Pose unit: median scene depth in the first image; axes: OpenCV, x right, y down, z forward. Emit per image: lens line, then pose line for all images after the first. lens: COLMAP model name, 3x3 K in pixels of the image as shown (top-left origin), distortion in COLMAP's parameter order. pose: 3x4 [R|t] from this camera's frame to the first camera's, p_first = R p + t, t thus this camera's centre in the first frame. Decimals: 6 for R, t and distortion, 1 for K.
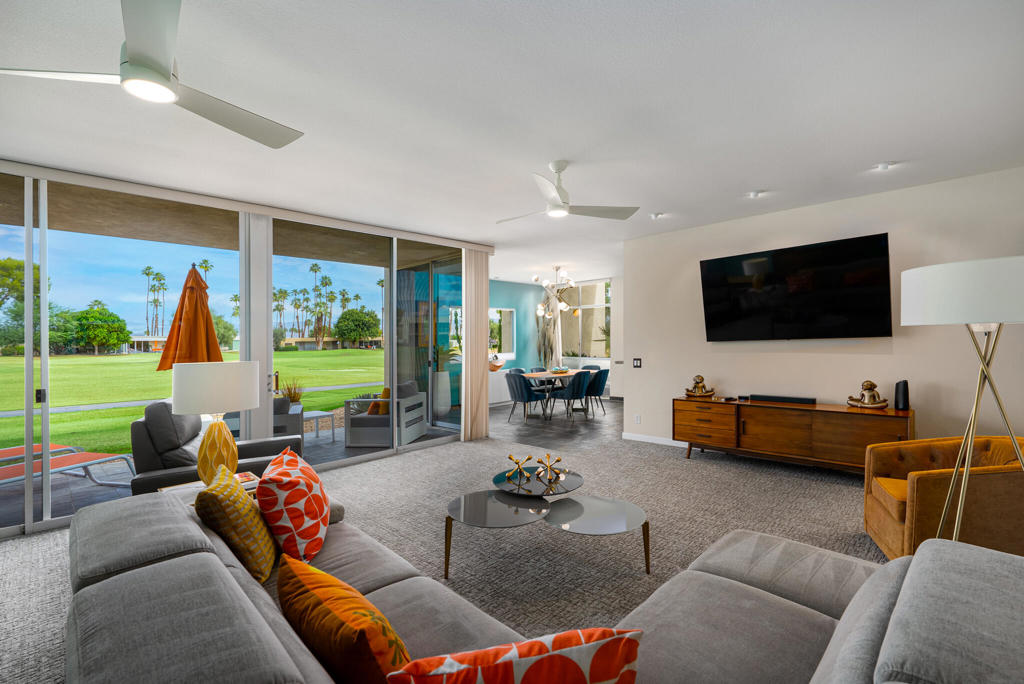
lens RADIAL K [[461.4, 0, 512.2], [0, 461.4, 340.7], [0, 0, 1]] dist [0.000861, 0.000069]
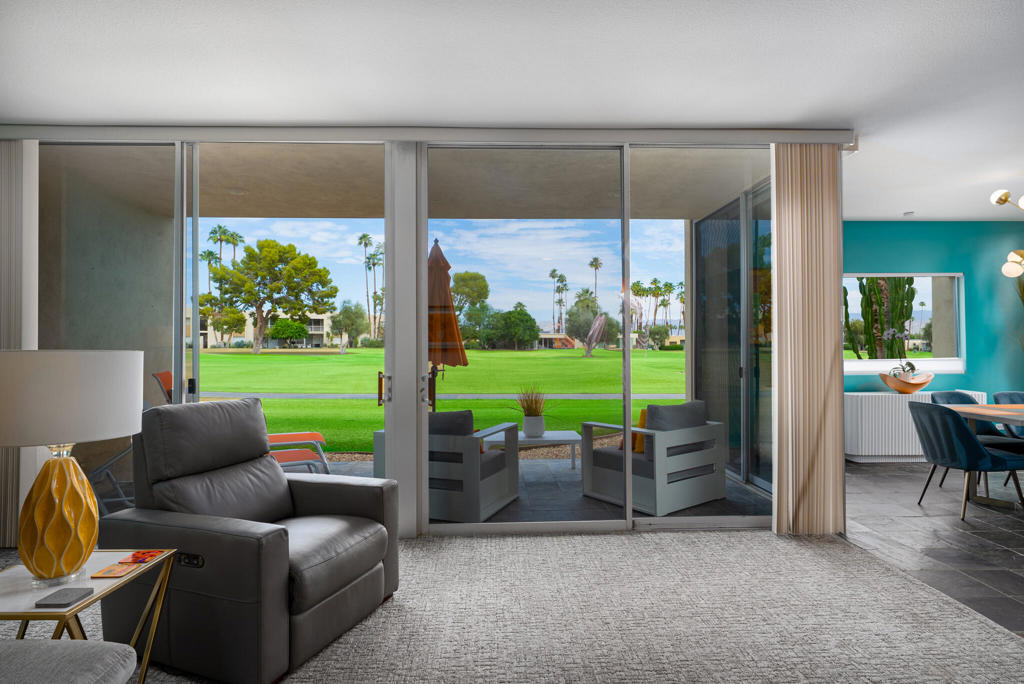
lens RADIAL K [[534.6, 0, 517.2], [0, 534.6, 320.9], [0, 0, 1]] dist [0.013485, 0.000759]
pose [[0.728645, -0.015304, -0.684721, 0.066762], [-0.009085, 0.999446, -0.032006, 0.008890], [0.684831, 0.029542, 0.728102, 0.293101]]
